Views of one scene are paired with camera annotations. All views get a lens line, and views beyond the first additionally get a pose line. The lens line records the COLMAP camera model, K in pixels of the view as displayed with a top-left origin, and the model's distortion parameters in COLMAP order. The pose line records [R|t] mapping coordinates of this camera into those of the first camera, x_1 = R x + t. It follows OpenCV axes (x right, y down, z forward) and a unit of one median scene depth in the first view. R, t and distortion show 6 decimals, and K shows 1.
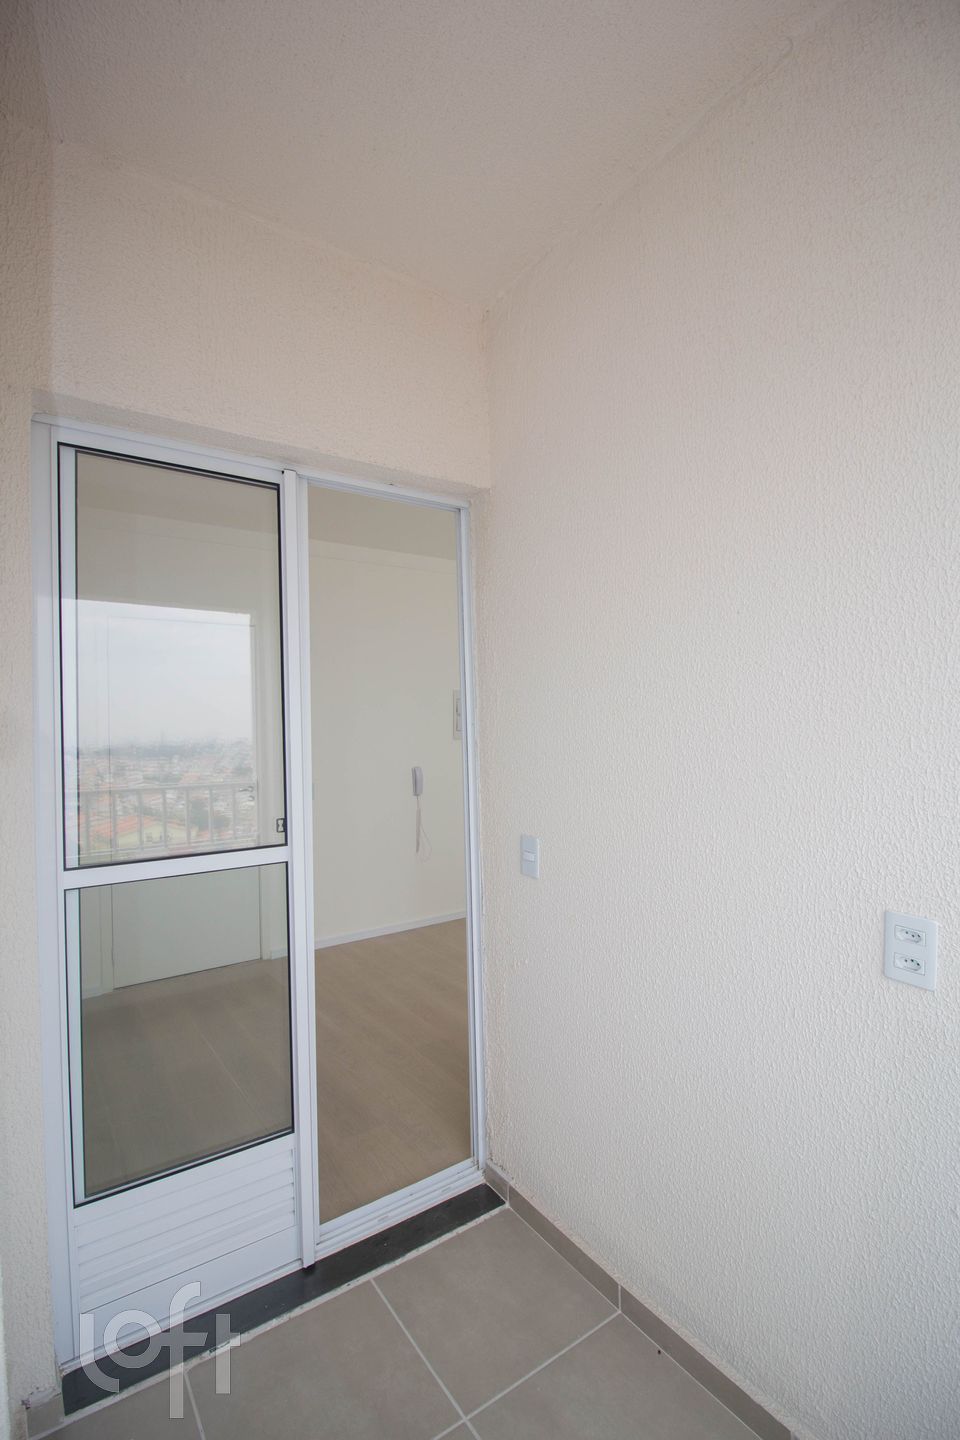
lens RADIAL K [[676.3, 0, 510.6], [0, 676.3, 730.9], [0, 0, 1]] dist [-0.010060, -0.008730]
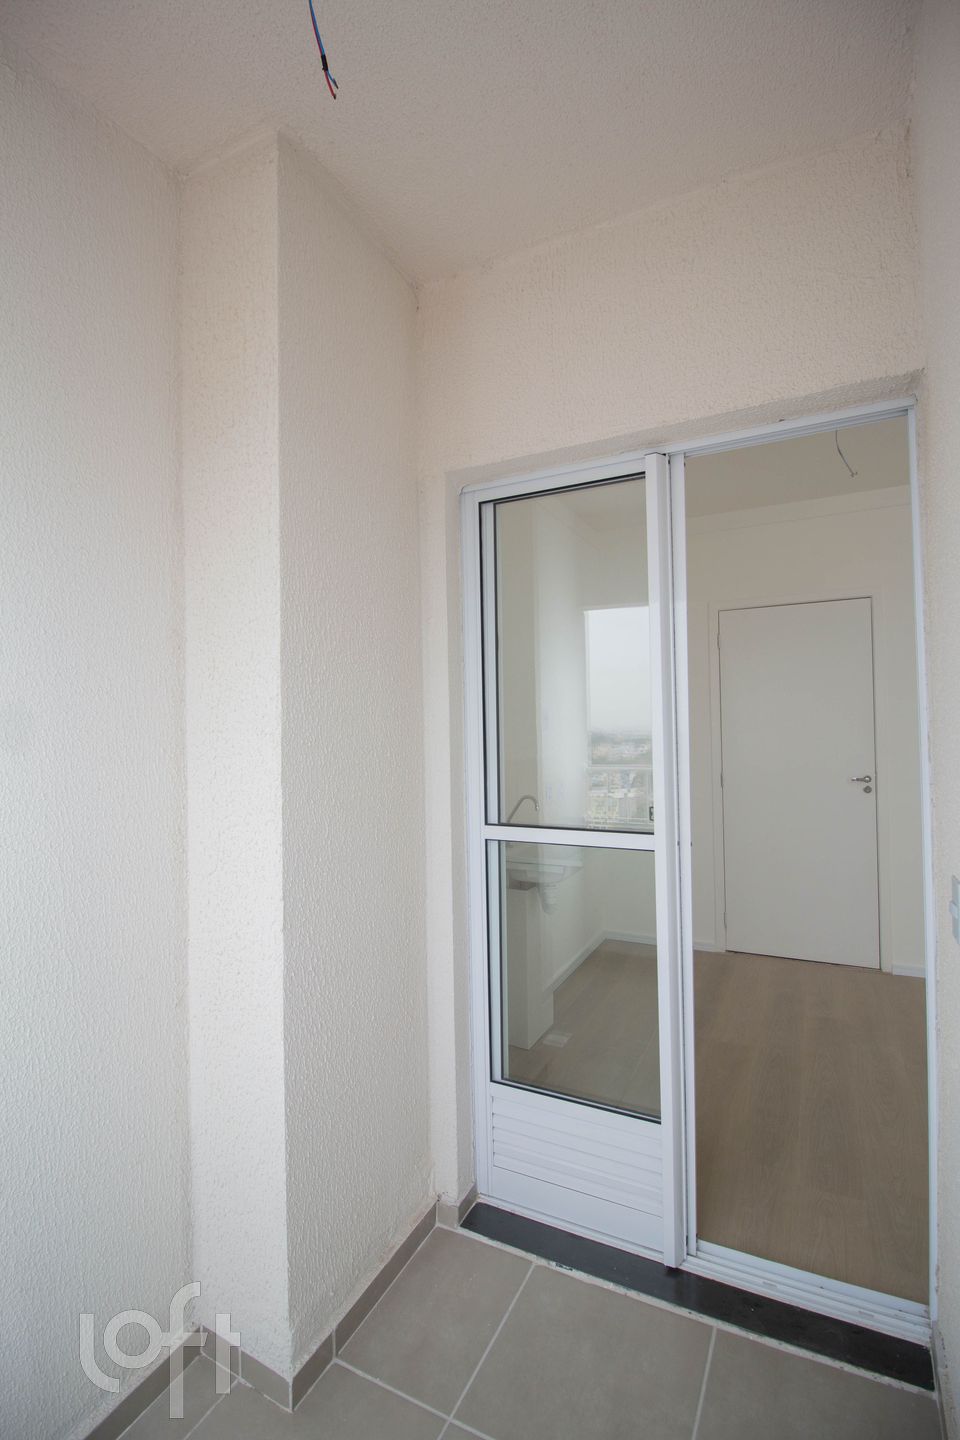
lens RADIAL K [[676.3, 0, 472.0], [0, 676.3, 724.9], [0, 0, 1]] dist [-0.010060, -0.008730]
pose [[0.451519, 0.008990, -0.892216, 0.436972], [0.010262, 0.999831, 0.015268, -0.009032], [0.892203, -0.016049, 0.451350, 0.317271]]
